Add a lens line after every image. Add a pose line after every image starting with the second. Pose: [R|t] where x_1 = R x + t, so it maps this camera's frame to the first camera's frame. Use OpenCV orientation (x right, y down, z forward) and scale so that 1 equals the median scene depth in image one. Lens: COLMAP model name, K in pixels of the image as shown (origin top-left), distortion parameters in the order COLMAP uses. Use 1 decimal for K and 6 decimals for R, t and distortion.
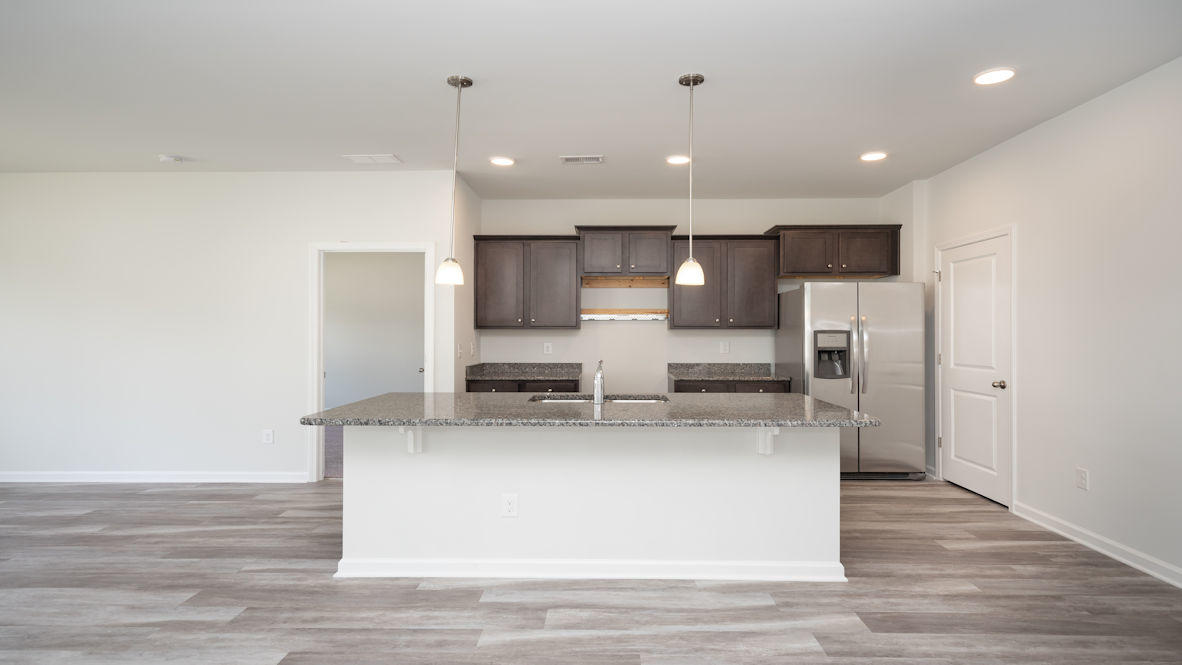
lens RADIAL K [[626.1, 0, 591.2], [0, 626.1, 277.8], [0, 0, 1]] dist [-0.000949, -0.000538]
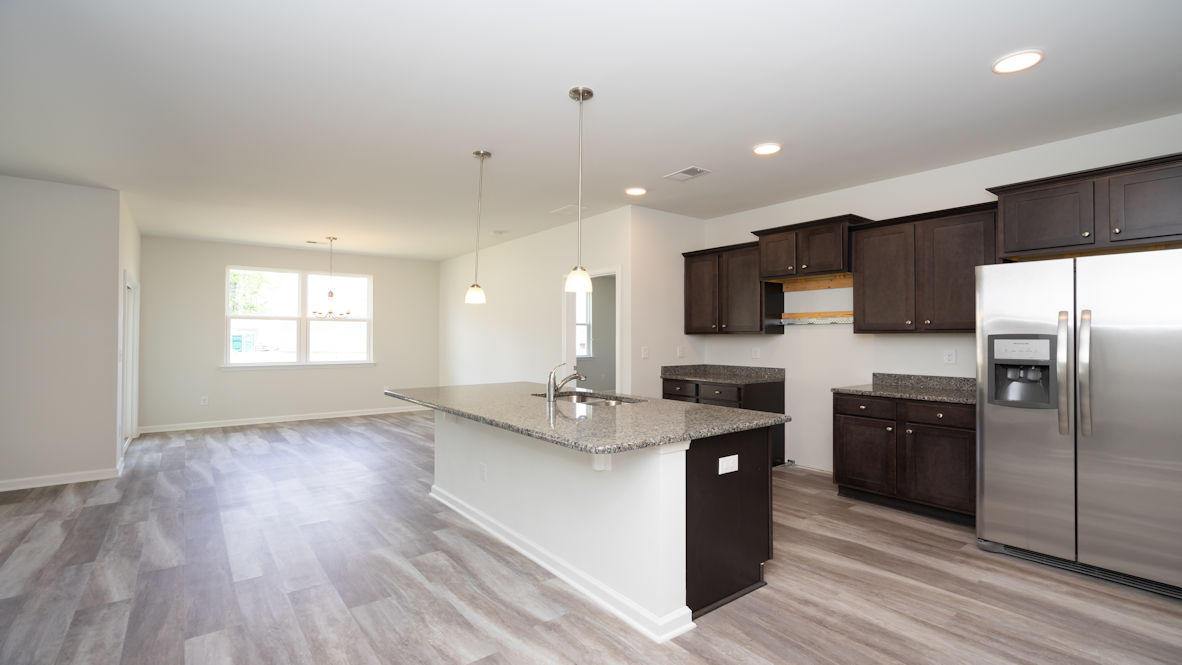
lens RADIAL K [[526.3, 0, 592.0], [0, 526.3, 288.0], [0, 0, 1]] dist [0.000272, 0.000103]
pose [[0.628523, -0.073039, -0.774354, 0.808386], [0.070439, 0.996835, -0.036851, 0.035277], [0.774595, -0.031383, 0.631679, 0.448961]]
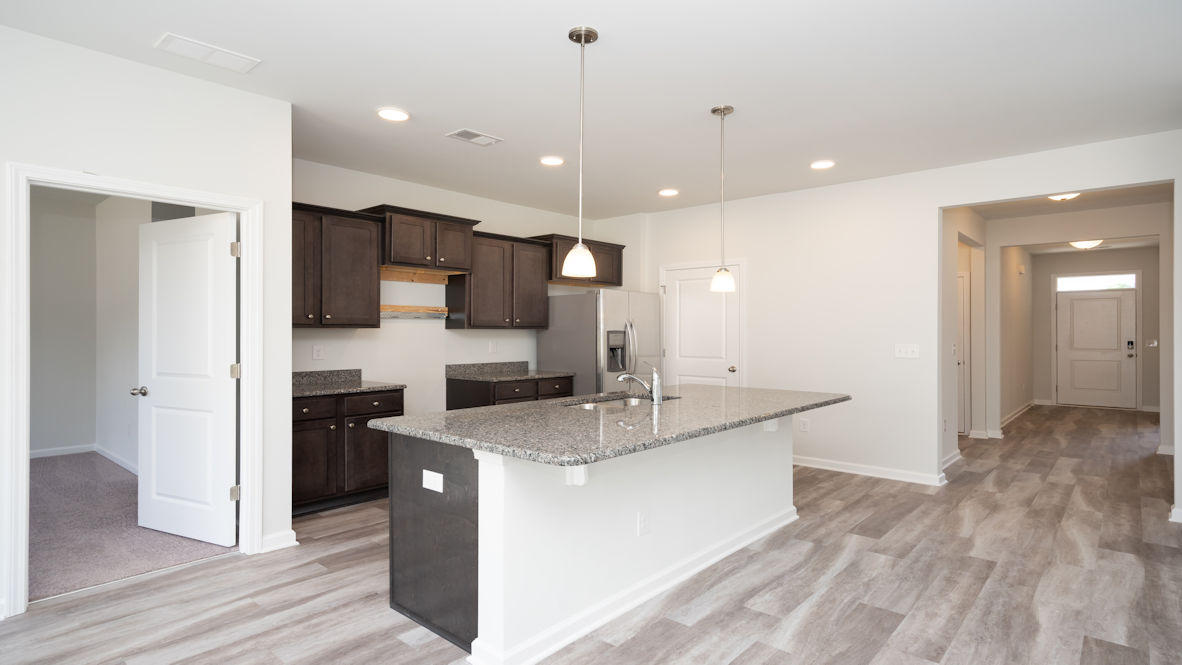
lens RADIAL K [[611.3, 0, 592.5], [0, 611.3, 284.3], [0, 0, 1]] dist [0.002265, 0.001117]
pose [[0.640627, 0.060517, 0.765464, -0.806690], [-0.070014, 0.997340, -0.020254, 0.034819], [-0.764654, -0.040618, 0.643160, 0.447853]]
